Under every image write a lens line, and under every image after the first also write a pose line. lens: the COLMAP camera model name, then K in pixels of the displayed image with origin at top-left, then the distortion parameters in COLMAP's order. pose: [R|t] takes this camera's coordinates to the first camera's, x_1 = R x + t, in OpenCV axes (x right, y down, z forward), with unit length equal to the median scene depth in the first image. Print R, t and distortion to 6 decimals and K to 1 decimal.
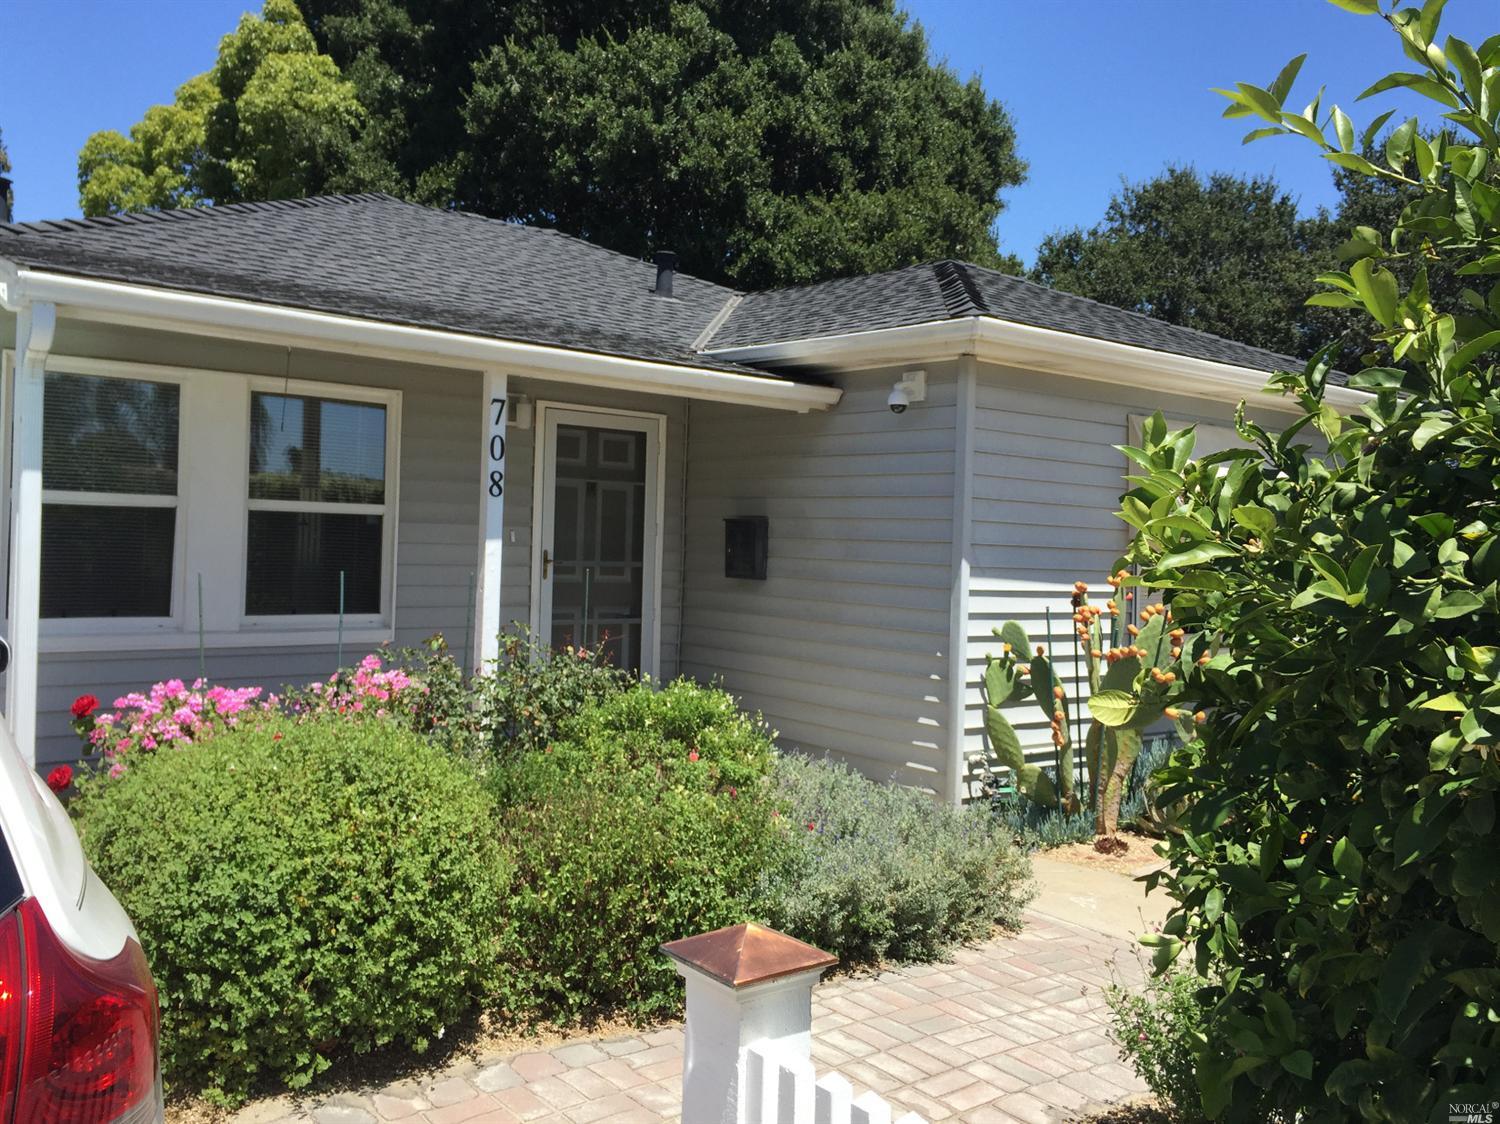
lens RADIAL K [[1275.5, 0, 785.1], [0, 1275.5, 561.5], [0, 0, 1]] dist [0.064532, -0.020664]
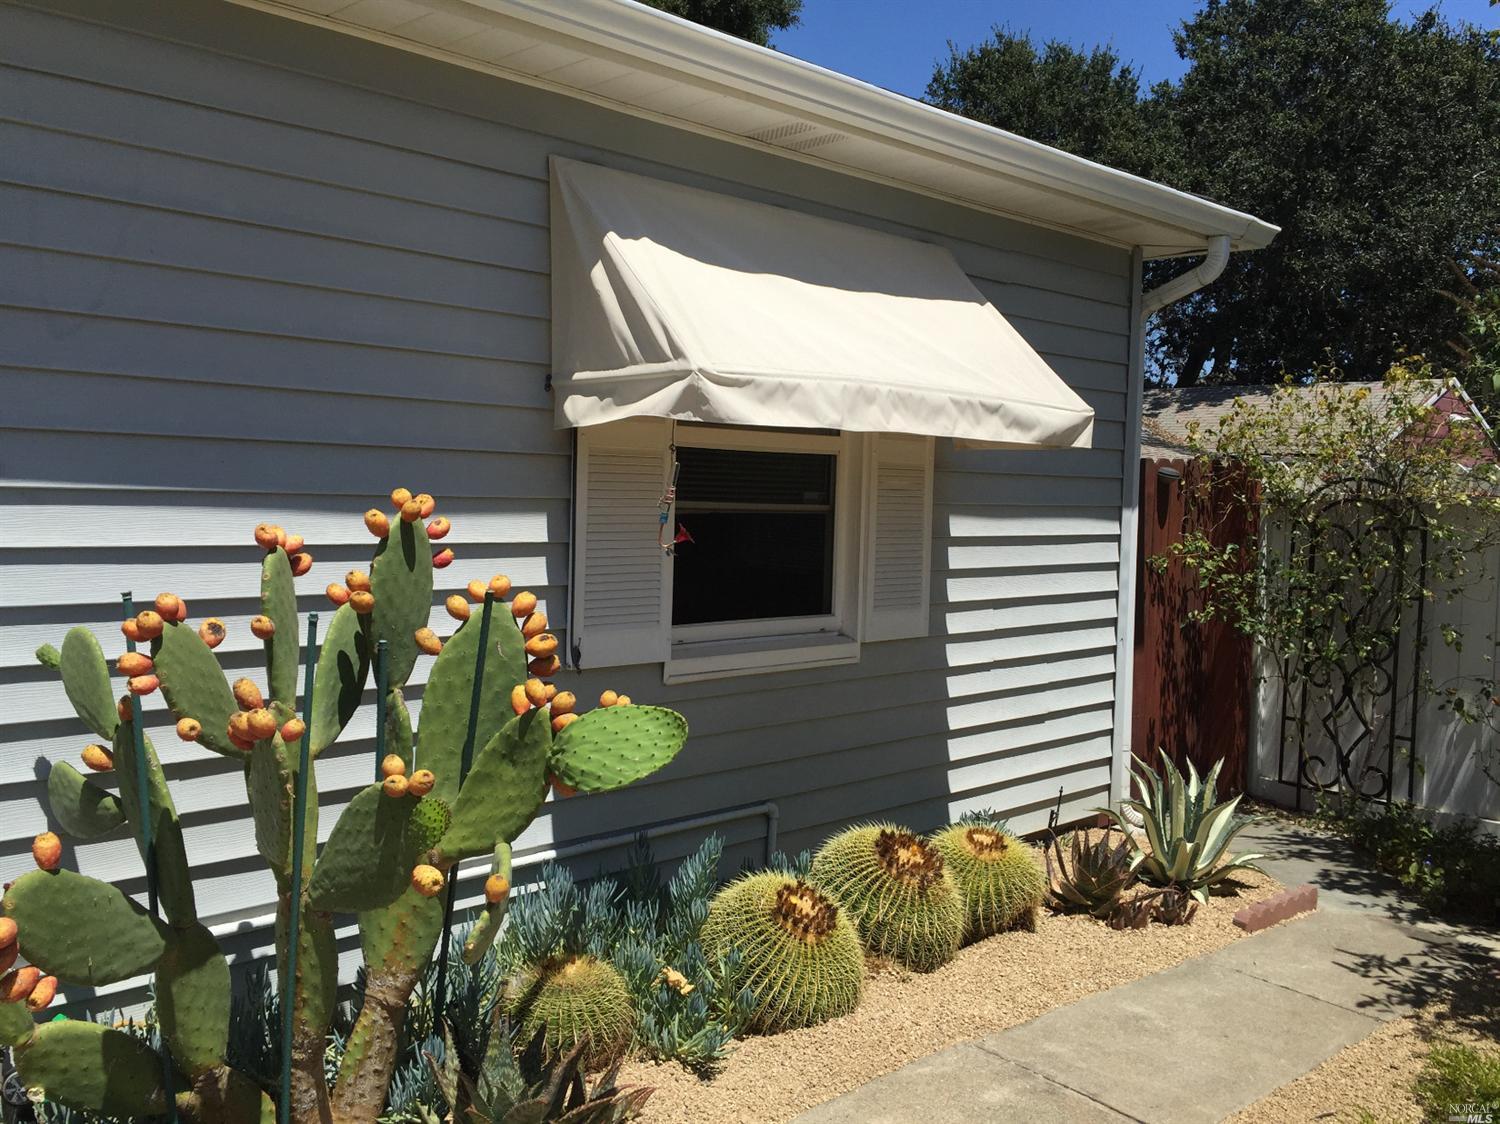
lens RADIAL K [[1275.5, 0, 785.1], [0, 1275.5, 561.5], [0, 0, 1]] dist [0.064532, -0.020664]
pose [[0.996290, -0.014737, 0.084785, 0.148711], [0.010113, 0.998451, 0.054707, 0.003157], [-0.085459, -0.053647, 0.994896, 0.247979]]
